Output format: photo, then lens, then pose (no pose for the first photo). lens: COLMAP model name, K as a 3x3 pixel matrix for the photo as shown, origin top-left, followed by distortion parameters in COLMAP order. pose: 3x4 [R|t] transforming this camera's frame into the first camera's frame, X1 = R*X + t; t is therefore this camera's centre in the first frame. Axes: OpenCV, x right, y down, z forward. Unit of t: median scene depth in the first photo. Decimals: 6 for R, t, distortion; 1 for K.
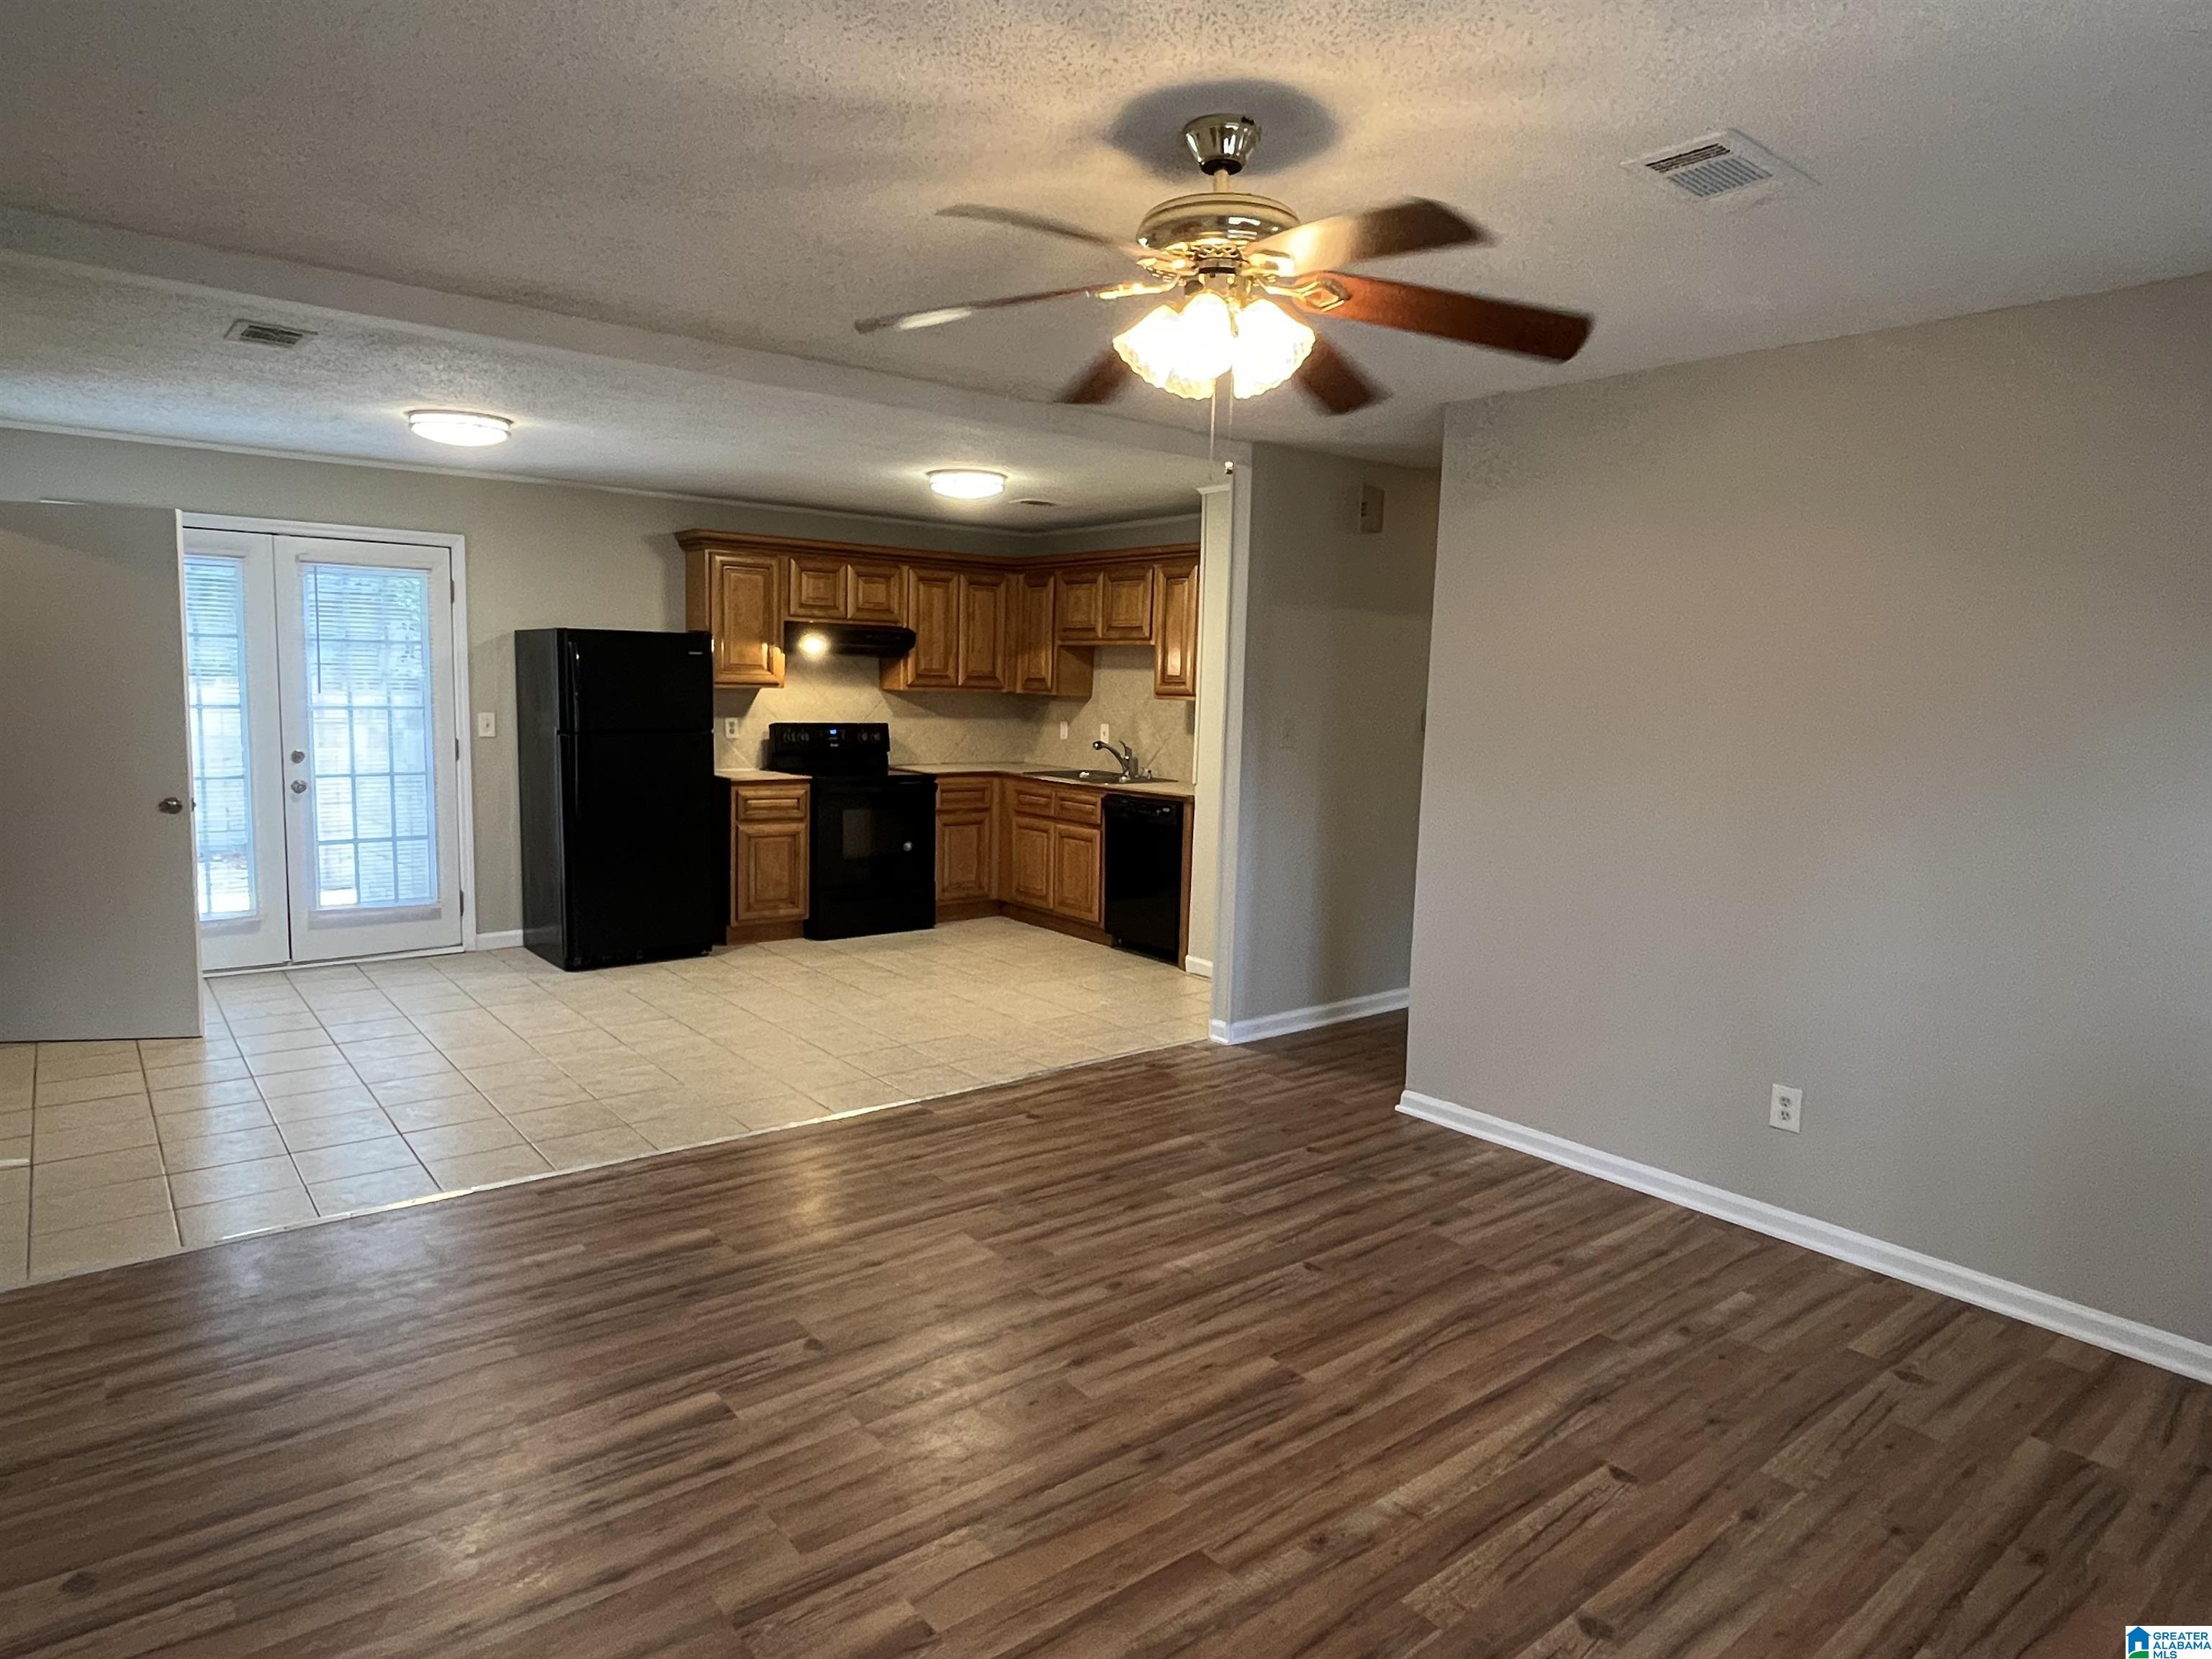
lens RADIAL K [[1310.7, 0, 1110.0], [0, 1310.7, 828.3], [0, 0, 1]] dist [0.000044, -0.001895]
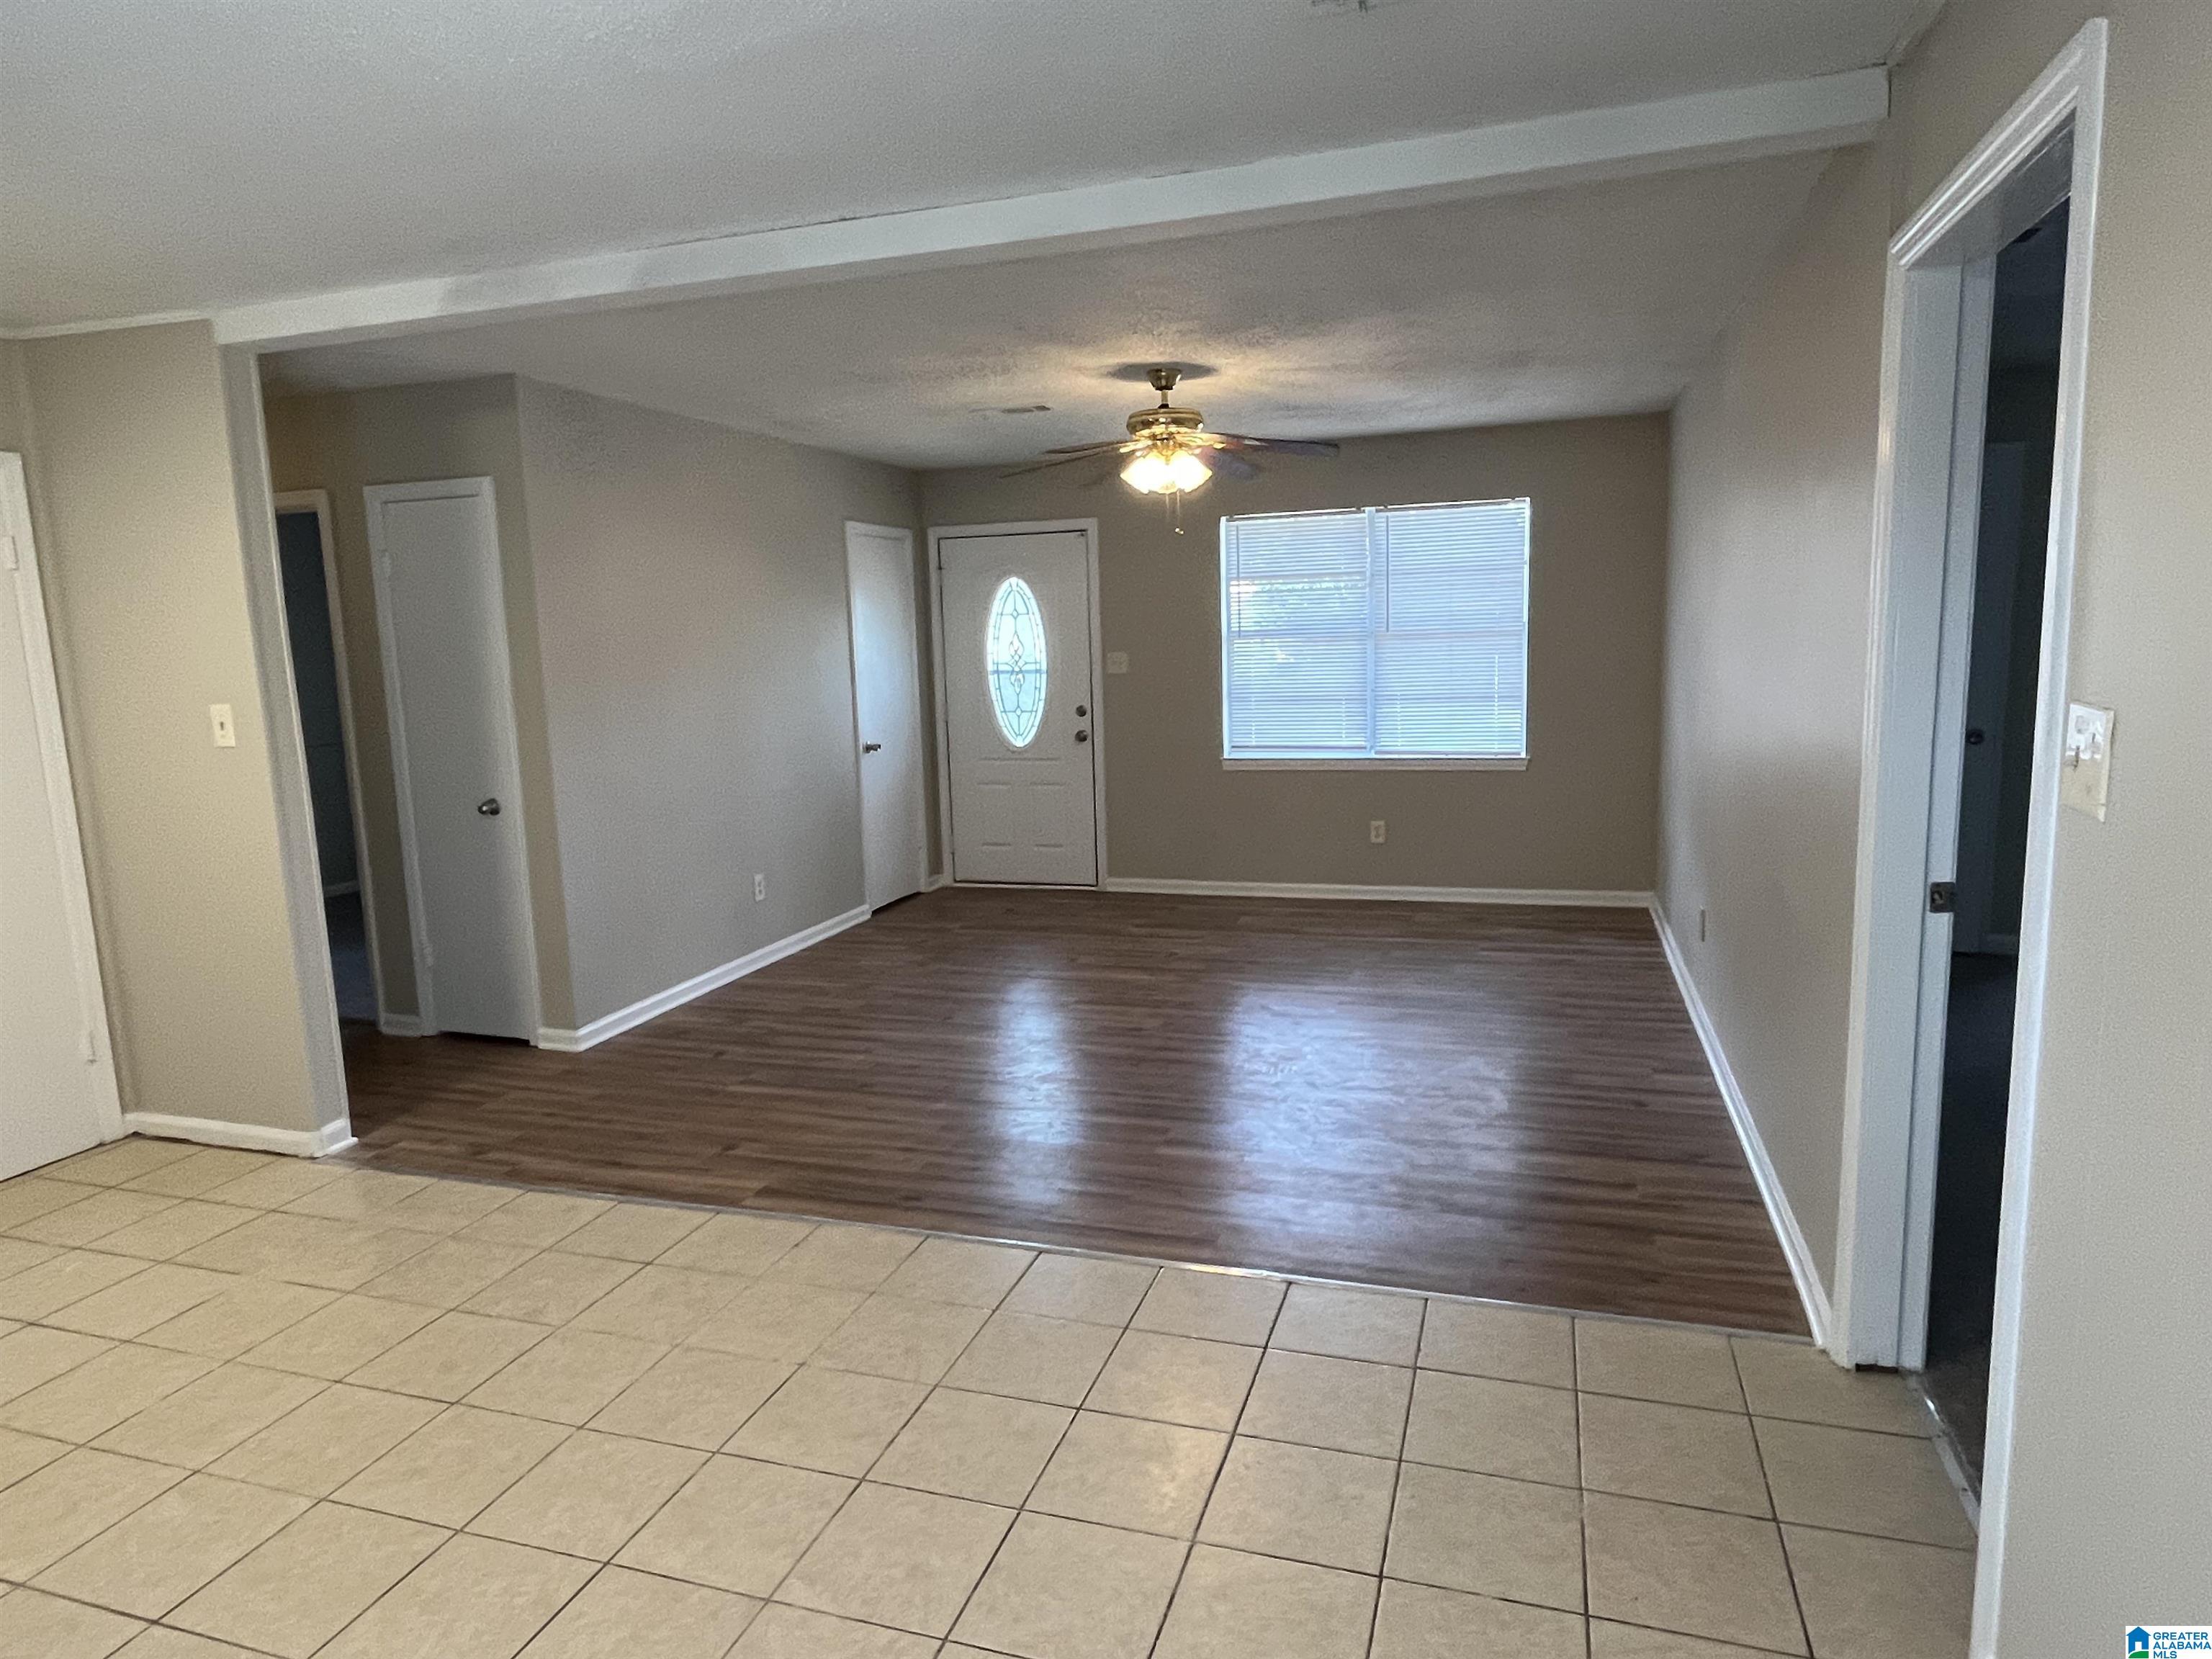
lens RADIAL K [[1310.7, 0, 1108.4], [0, 1310.7, 843.3], [0, 0, 1]] dist [0.000044, -0.001895]
pose [[-0.548190, -0.144251, 0.823820, -0.592575], [0.111349, 0.963657, 0.242831, -0.106559], [-0.828908, 0.224849, -0.512205, 0.798125]]
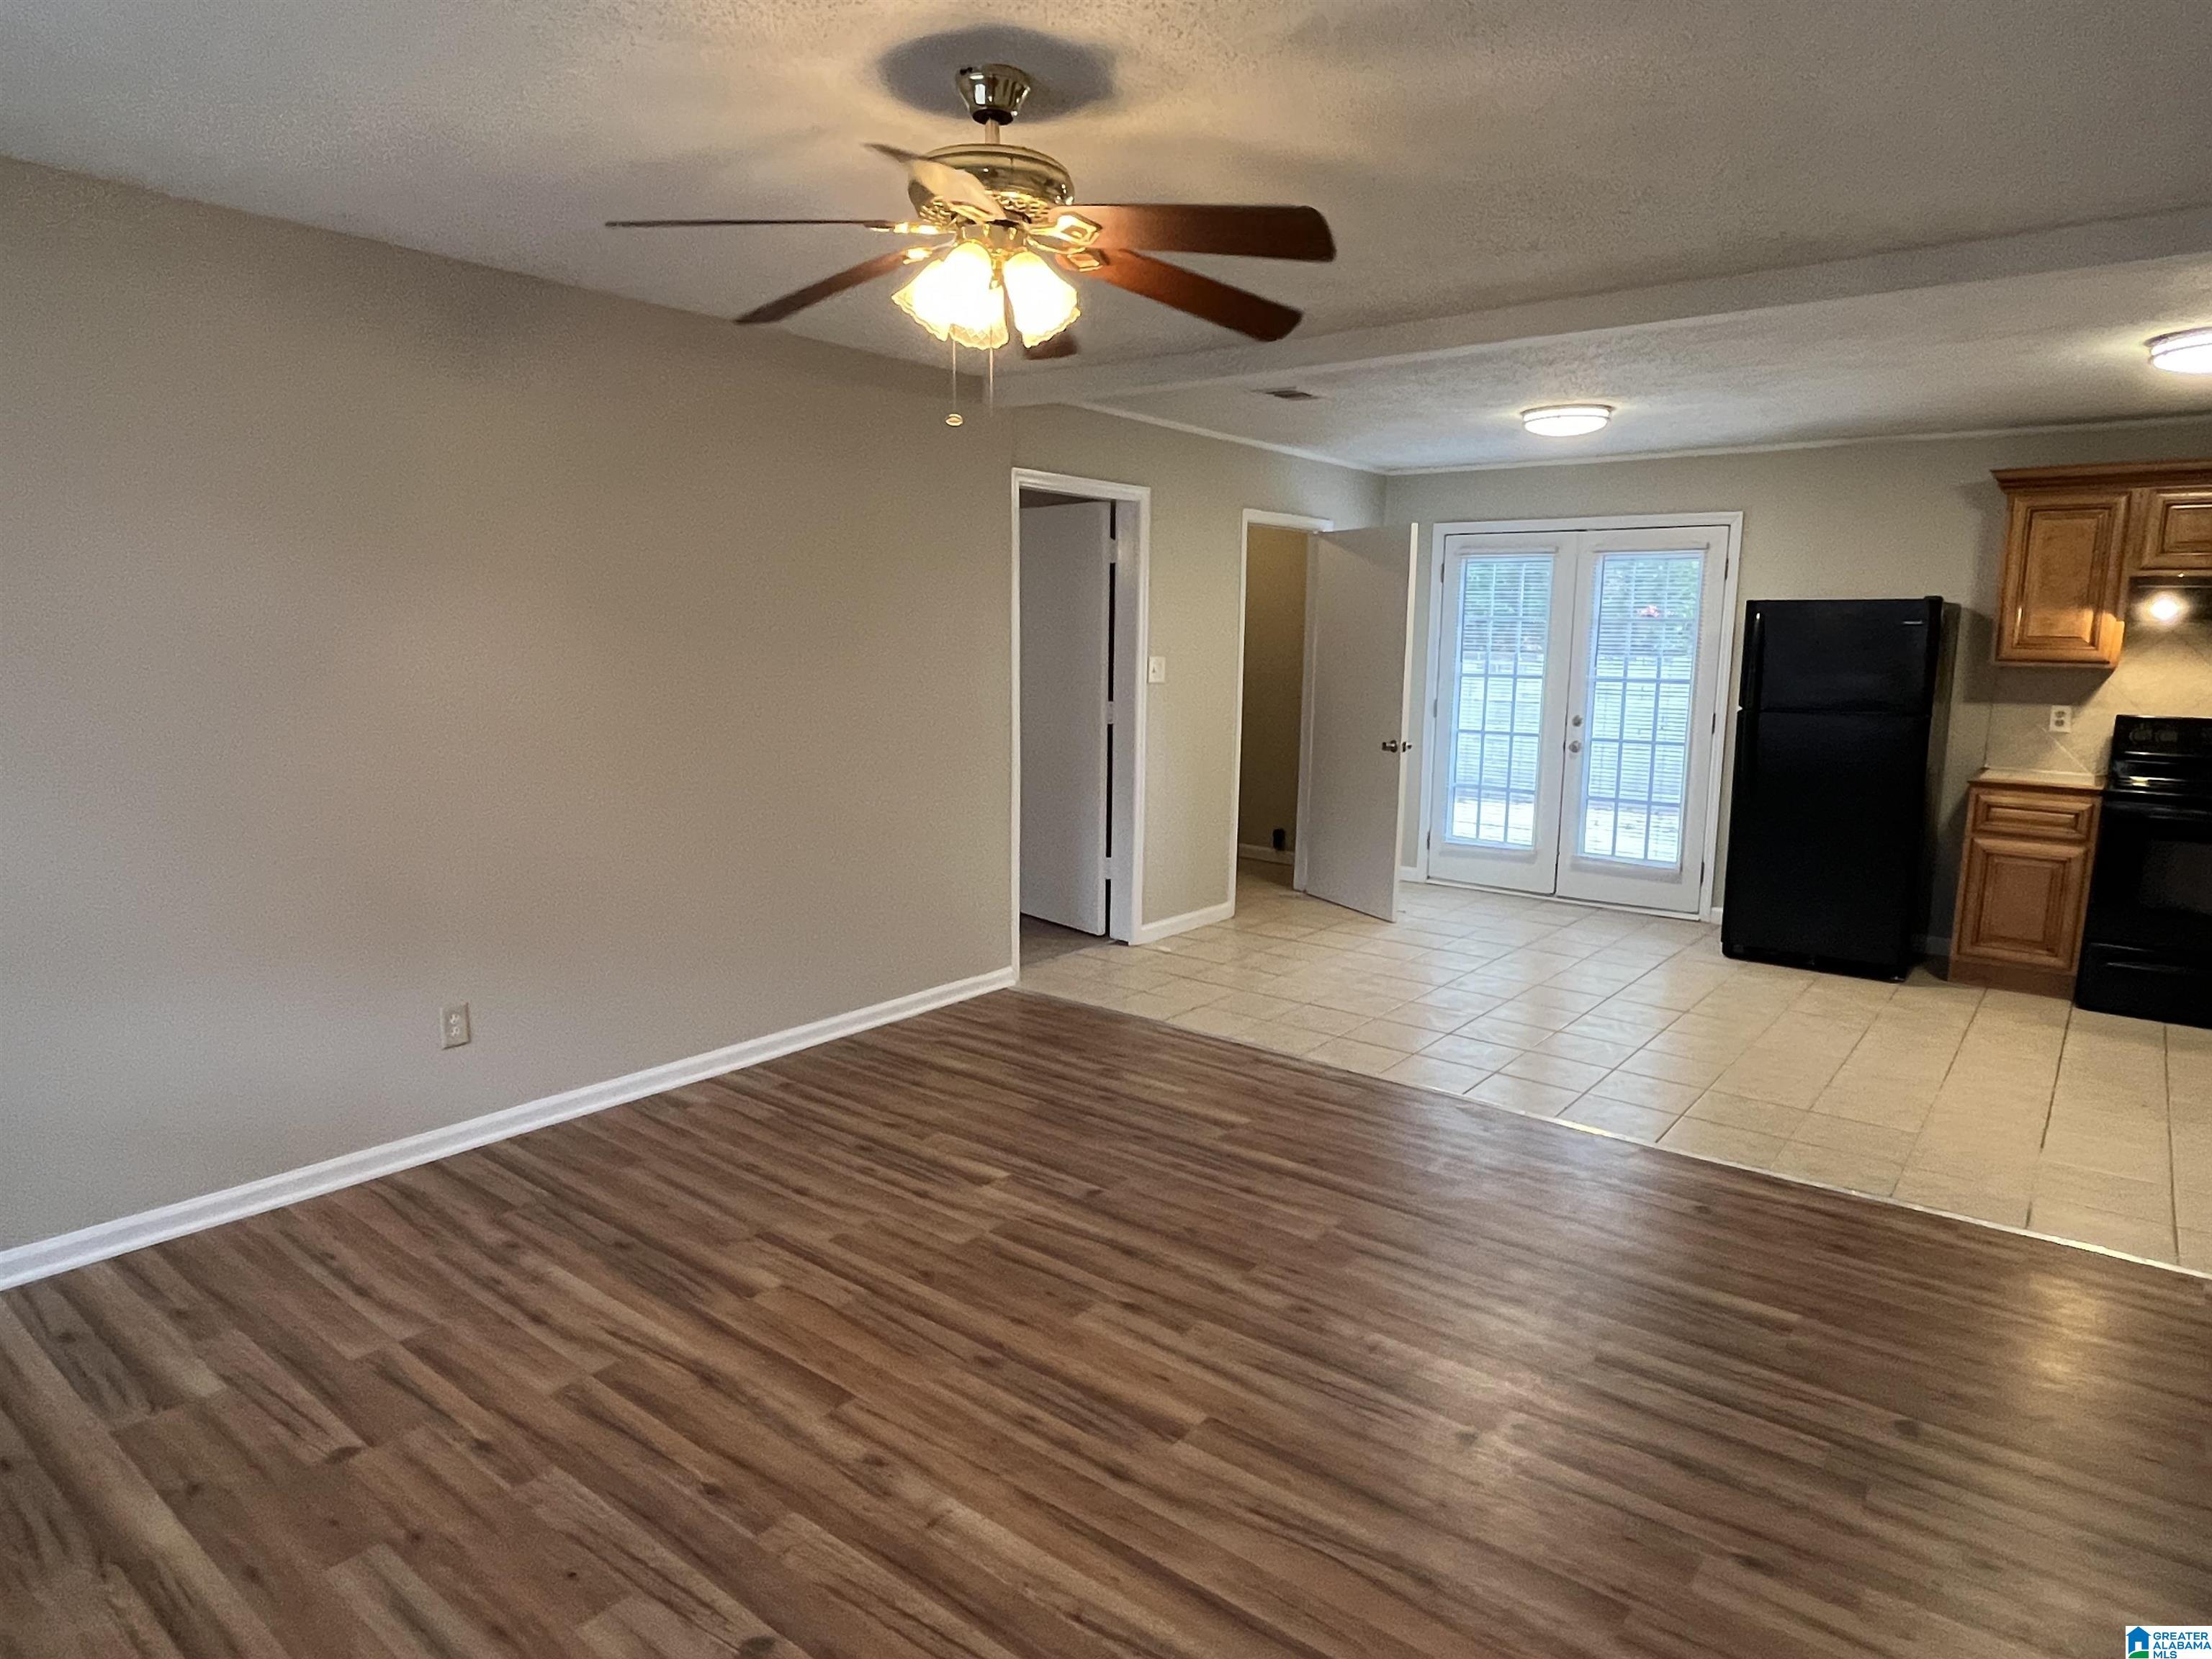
lens RADIAL K [[1310.7, 0, 1101.7], [0, 1310.7, 823.9], [0, 0, 1]] dist [0.000044, -0.001895]
pose [[0.220103, 0.122840, -0.967711, 0.391201], [-0.119741, 0.987939, 0.098173, -0.025856], [0.968100, 0.094267, 0.232158, 0.304051]]
